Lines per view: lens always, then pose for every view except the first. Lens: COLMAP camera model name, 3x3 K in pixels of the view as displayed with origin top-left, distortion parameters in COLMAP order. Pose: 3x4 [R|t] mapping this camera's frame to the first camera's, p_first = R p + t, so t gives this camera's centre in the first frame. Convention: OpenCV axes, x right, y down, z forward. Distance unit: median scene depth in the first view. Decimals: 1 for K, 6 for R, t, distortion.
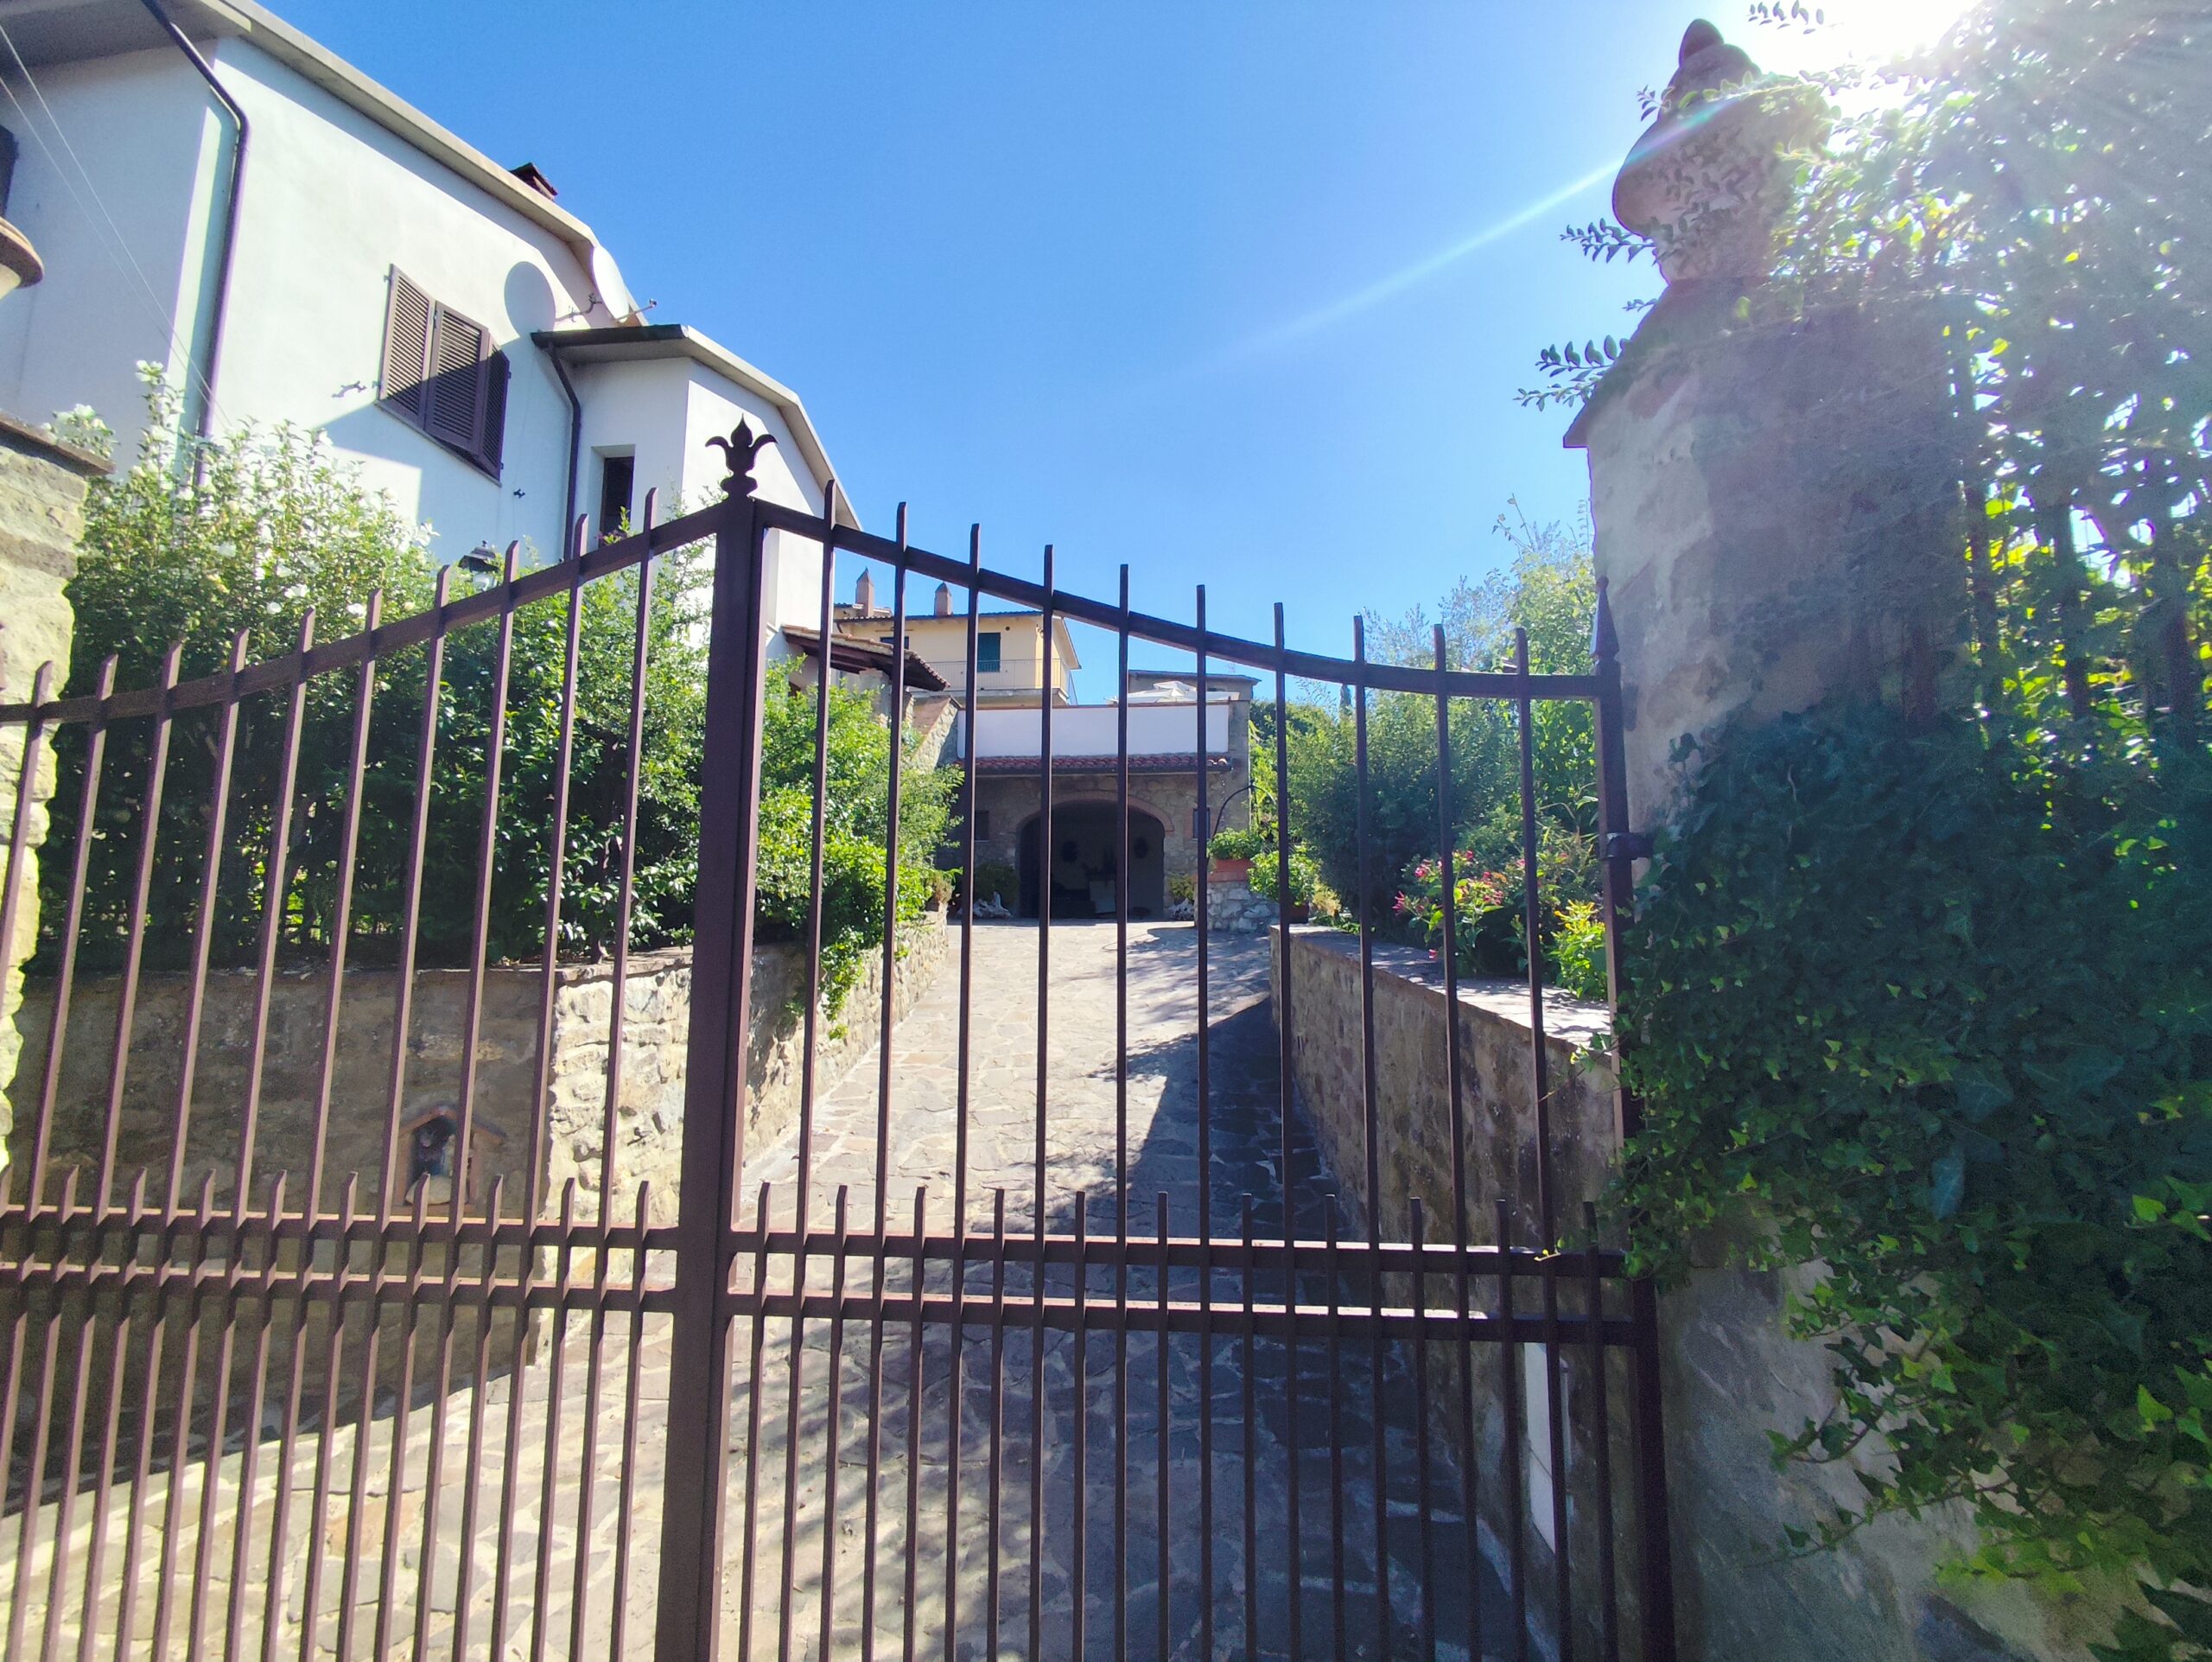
lens RADIAL K [[1014.5, 0, 1106.0], [0, 1014.5, 830.0], [0, 0, 1]] dist [-0.001232, 0.000141]
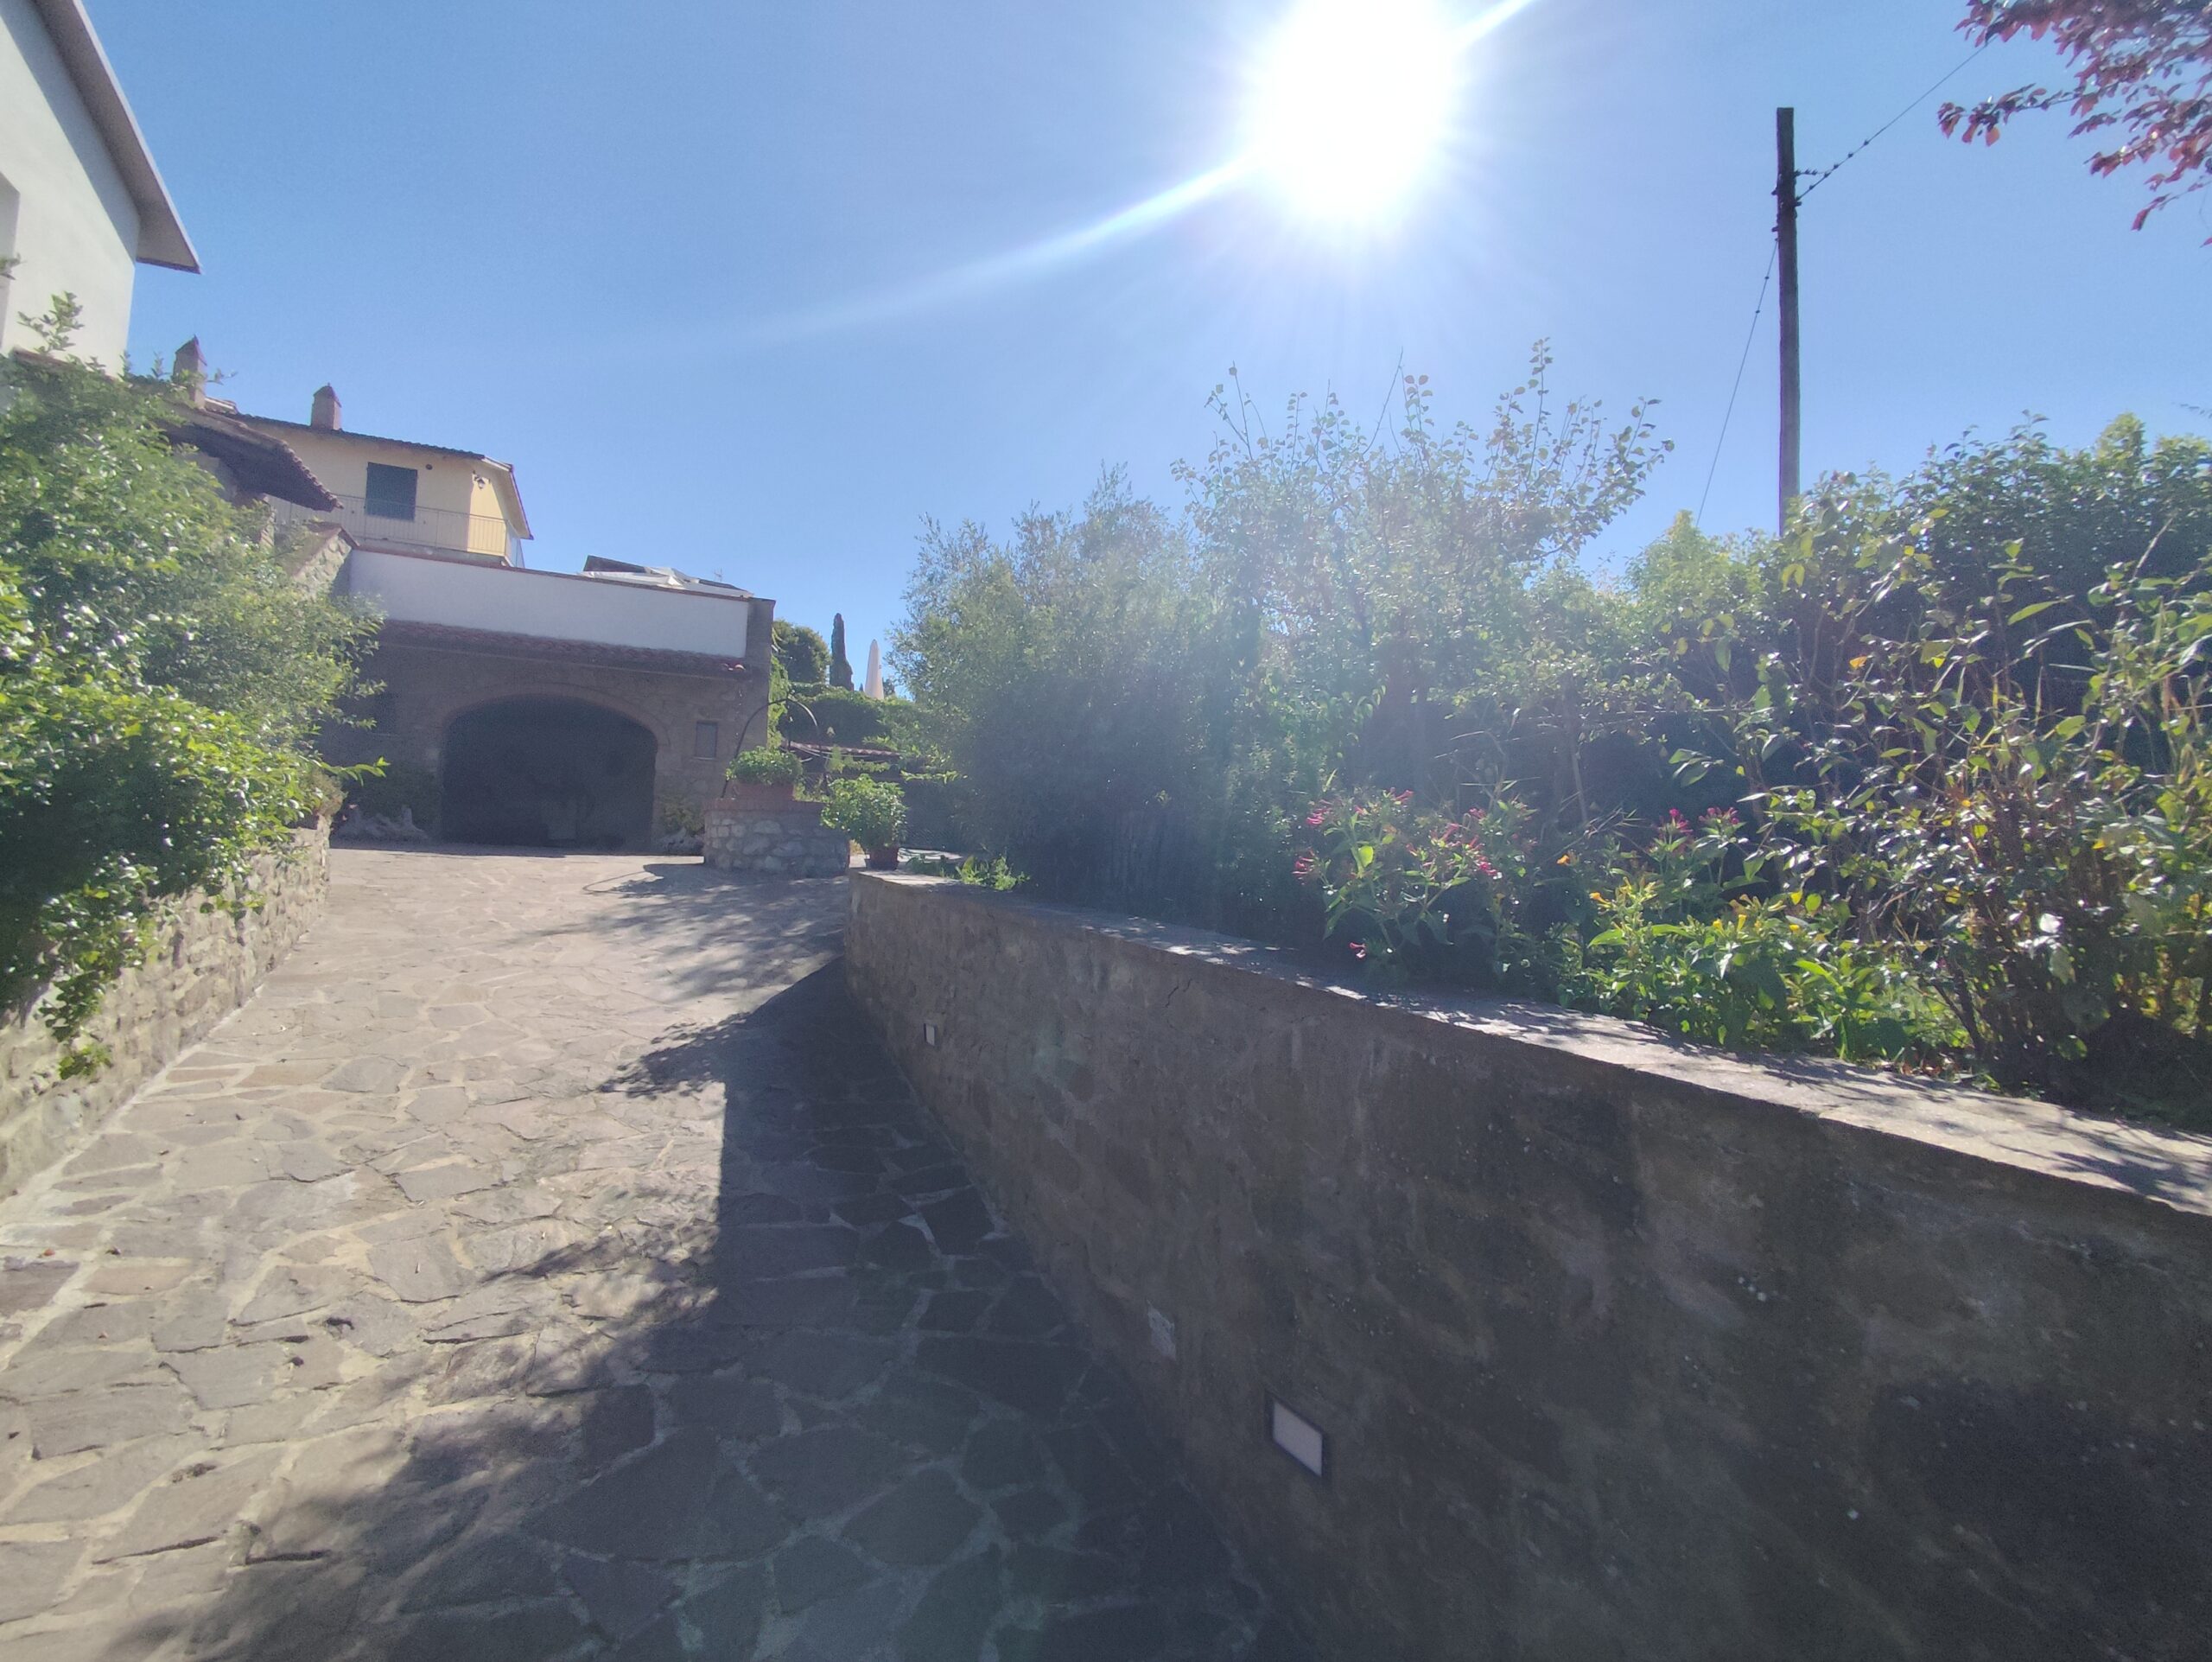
lens RADIAL K [[1014.5, 0, 1108.0], [0, 1014.5, 835.2], [0, 0, 1]] dist [-0.001232, 0.000141]
pose [[0.869330, 0.050867, 0.491607, -0.054897], [-0.083319, 0.995537, 0.044327, 0.016319], [-0.487158, -0.079495, 0.869688, 0.236154]]
